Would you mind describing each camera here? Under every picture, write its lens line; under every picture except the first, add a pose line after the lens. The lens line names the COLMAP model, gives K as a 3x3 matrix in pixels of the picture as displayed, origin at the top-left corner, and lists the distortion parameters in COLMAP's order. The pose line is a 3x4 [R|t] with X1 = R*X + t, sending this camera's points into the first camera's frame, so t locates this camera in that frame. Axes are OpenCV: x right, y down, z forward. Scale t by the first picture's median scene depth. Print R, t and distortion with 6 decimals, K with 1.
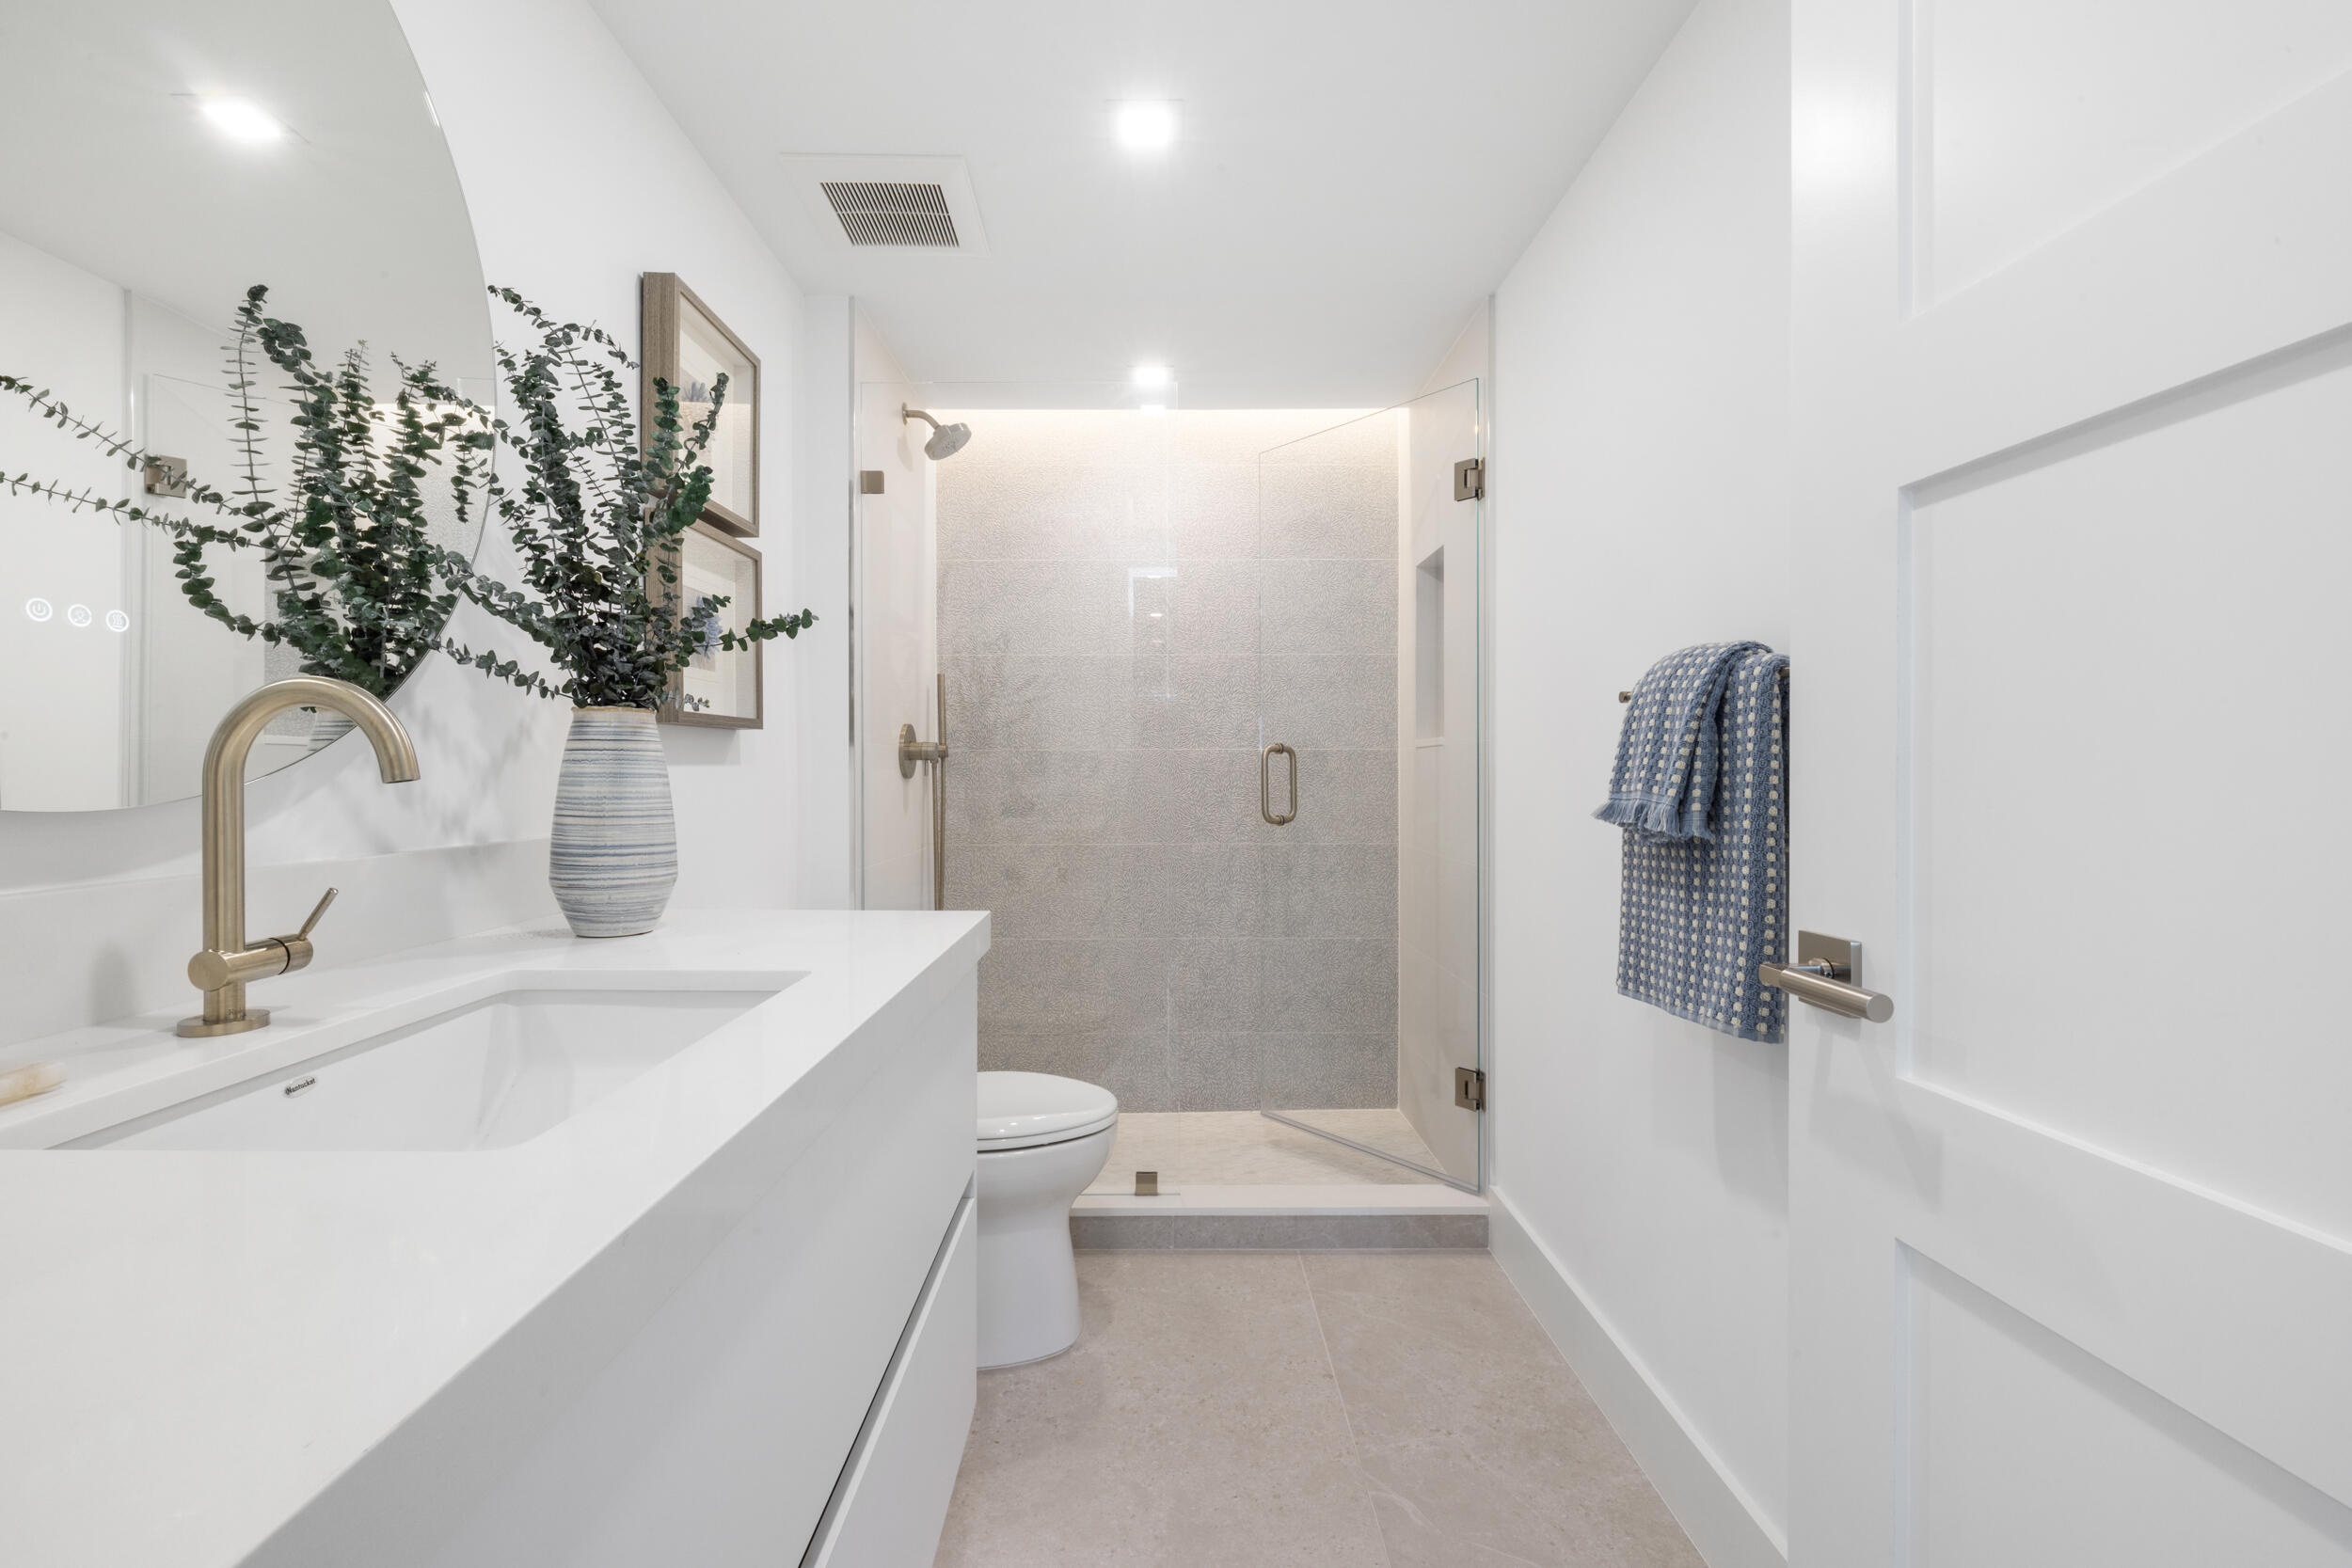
lens RADIAL K [[980.8, 0, 1163.8], [0, 980.8, 782.6], [0, 0, 1]] dist [-0.002894, -0.000275]
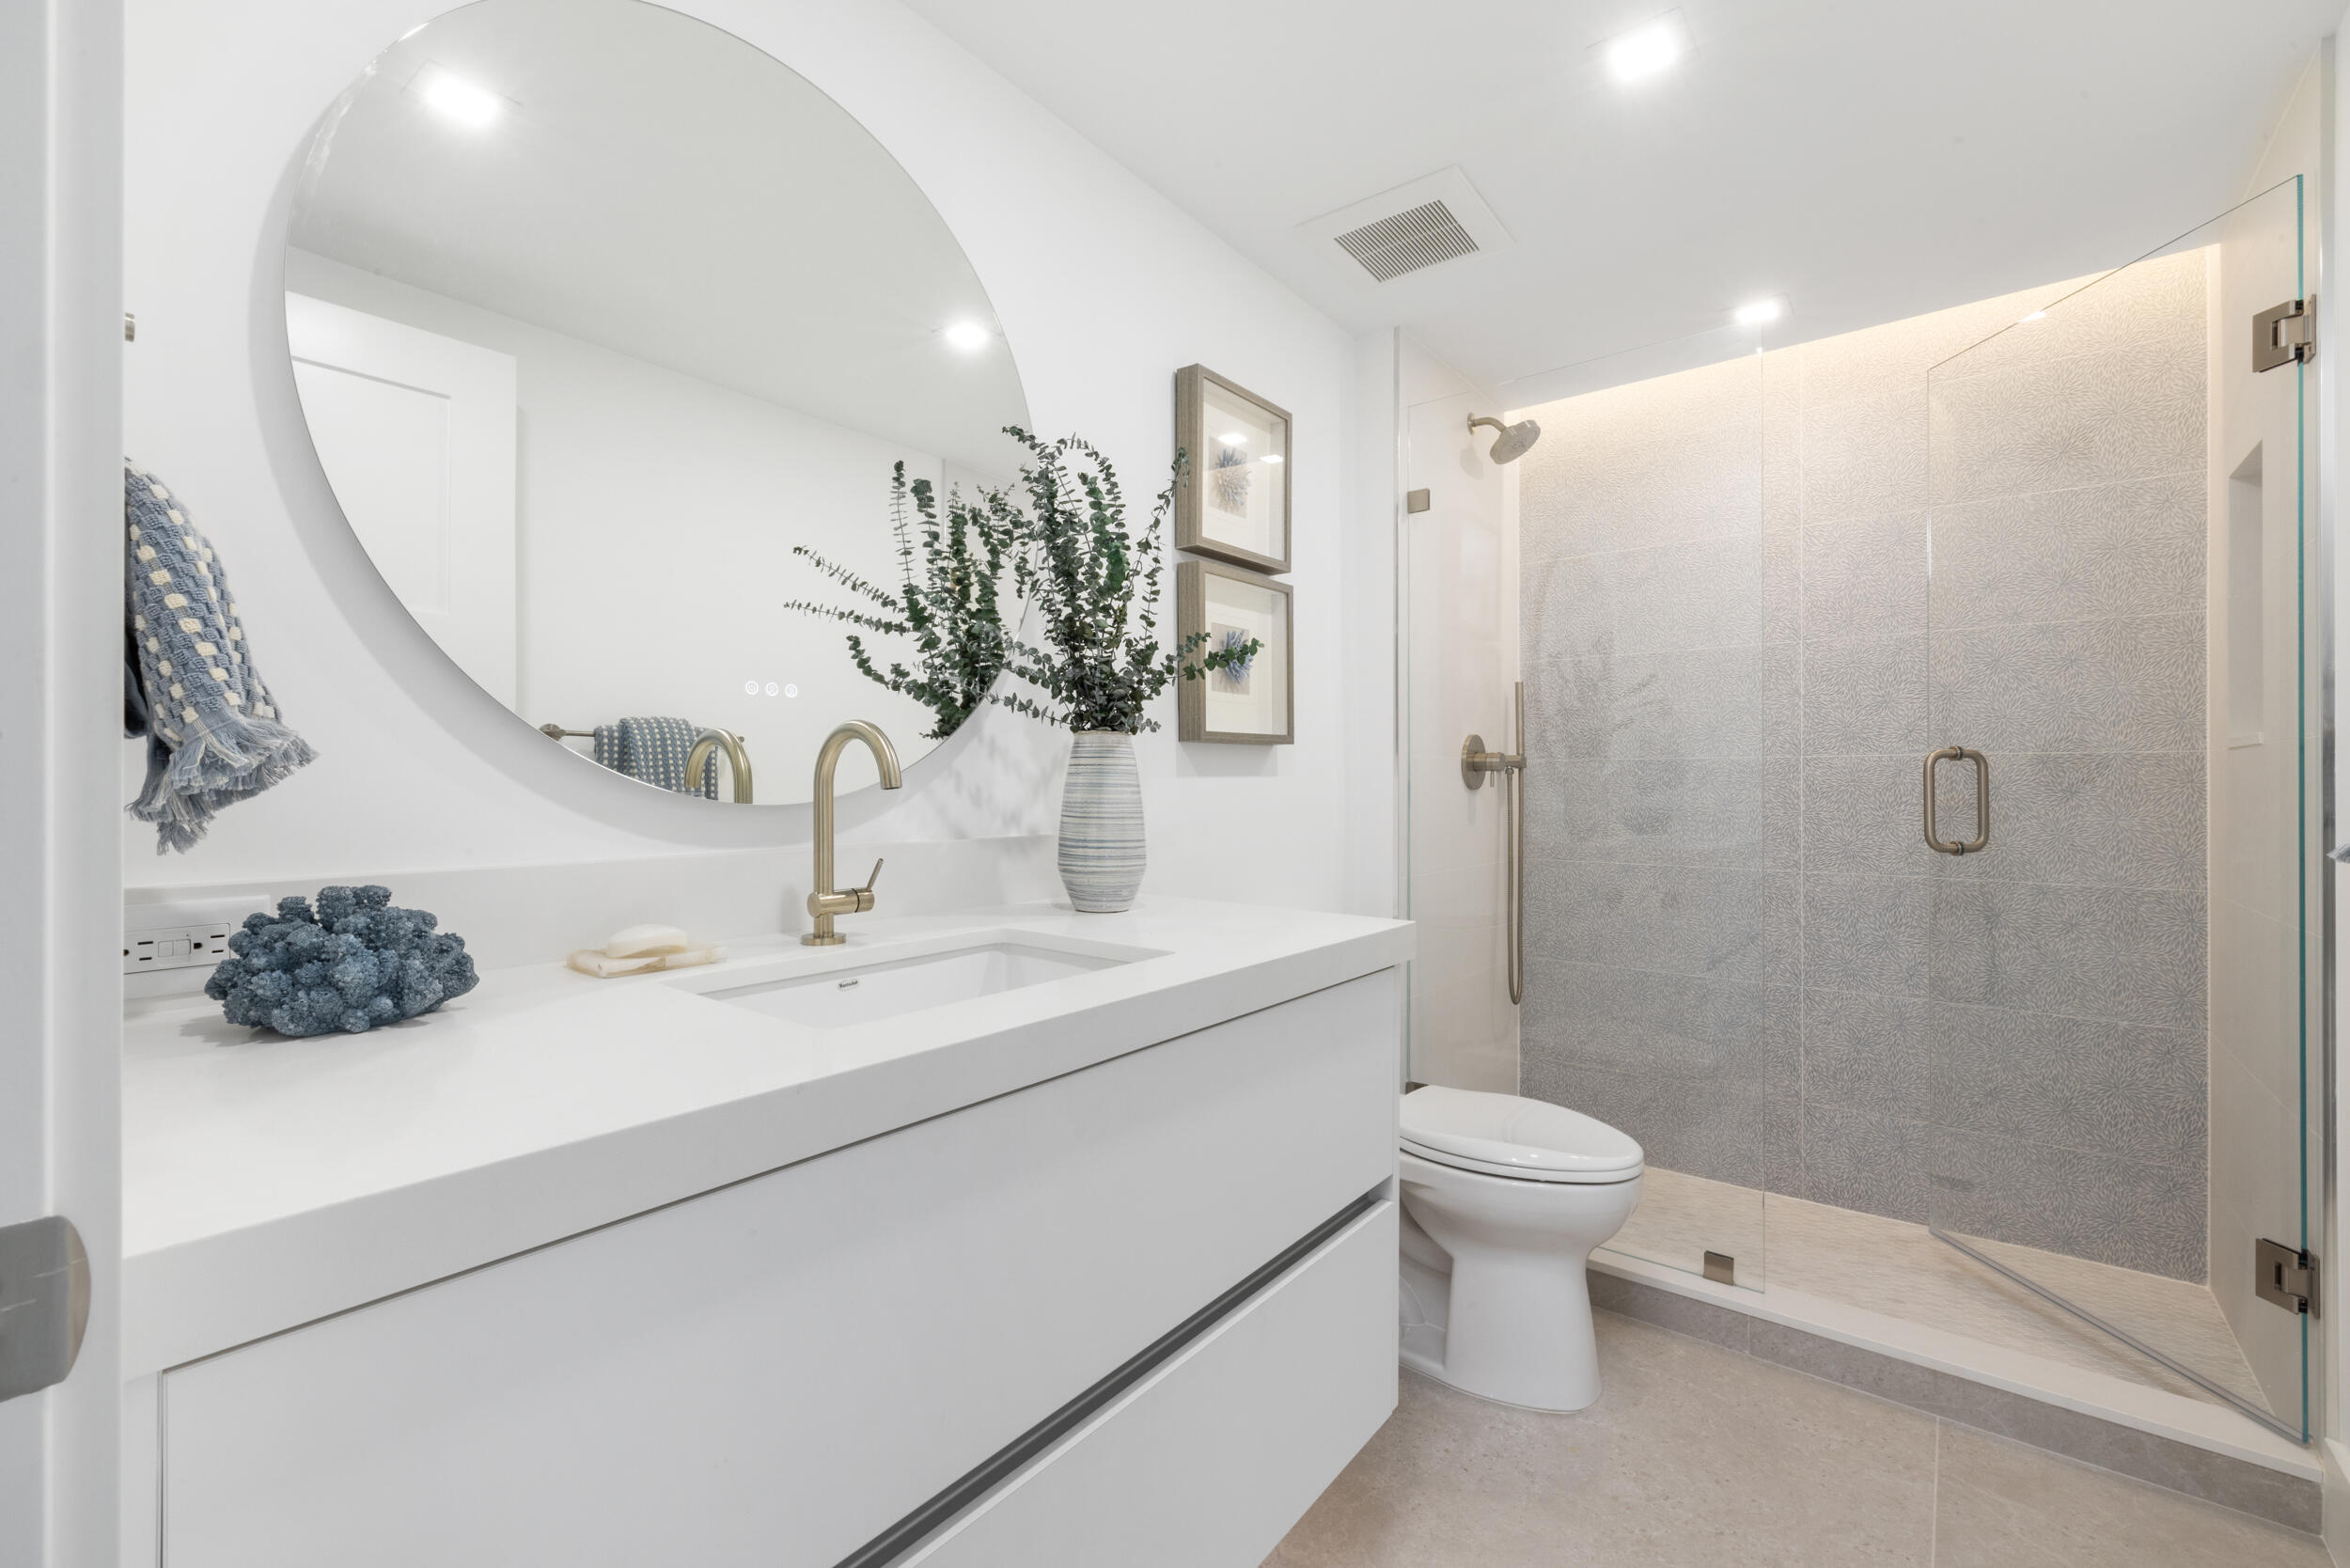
lens RADIAL K [[988.3, 0, 1163.6], [0, 988.3, 788.2], [0, 0, 1]] dist [0.000119, -0.000114]
pose [[0.778814, 0.006496, -0.627222, 0.180046], [-0.009817, 0.999950, -0.001834, -0.000951], [0.627178, 0.007586, 0.778839, 0.033390]]
